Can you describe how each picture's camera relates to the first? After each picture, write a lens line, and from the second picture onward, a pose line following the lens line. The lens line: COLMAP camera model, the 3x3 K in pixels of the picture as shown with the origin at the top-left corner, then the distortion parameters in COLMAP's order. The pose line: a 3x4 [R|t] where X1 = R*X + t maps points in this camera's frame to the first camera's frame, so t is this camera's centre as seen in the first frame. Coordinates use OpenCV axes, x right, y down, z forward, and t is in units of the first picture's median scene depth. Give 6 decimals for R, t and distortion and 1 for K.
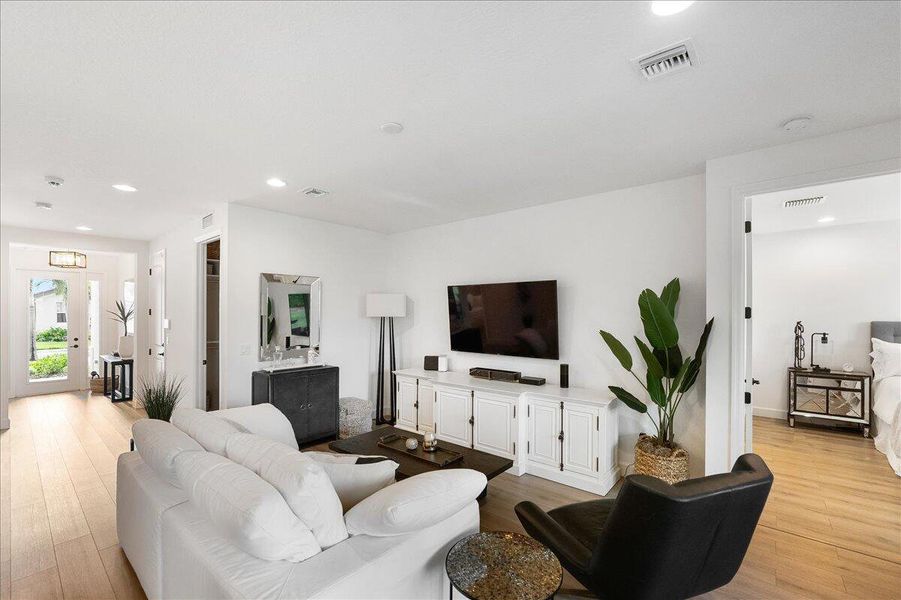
lens RADIAL K [[382.8, 0, 456.8], [0, 382.8, 312.1], [0, 0, 1]] dist [0.000649, -0.000083]
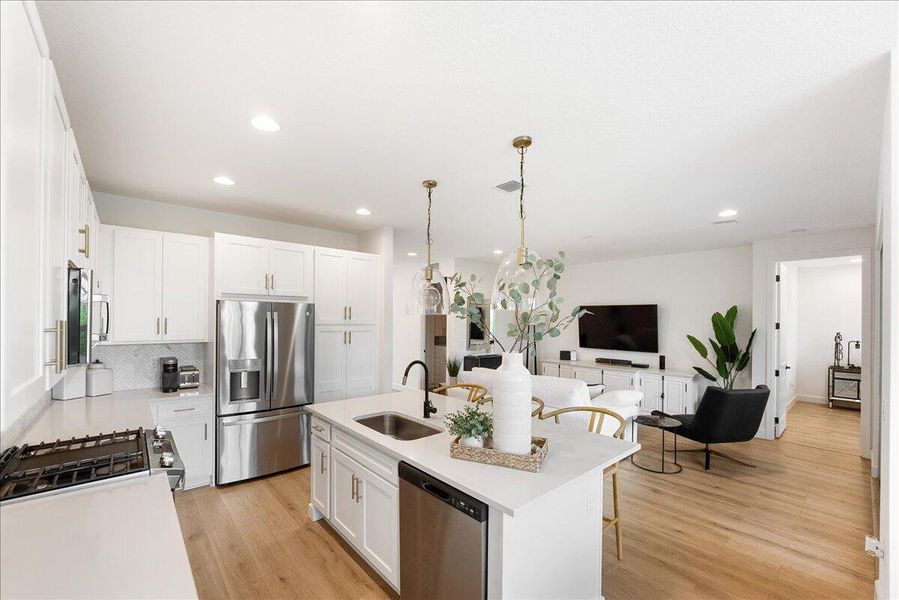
lens RADIAL K [[382.0, 0, 455.6], [0, 382.0, 316.1], [0, 0, 1]] dist [0.000649, -0.000083]
pose [[0.989688, 0.010475, -0.142859, -0.365484], [-0.011557, 0.999910, -0.006749, -0.011905], [0.142775, 0.008330, 0.989720, -0.753538]]
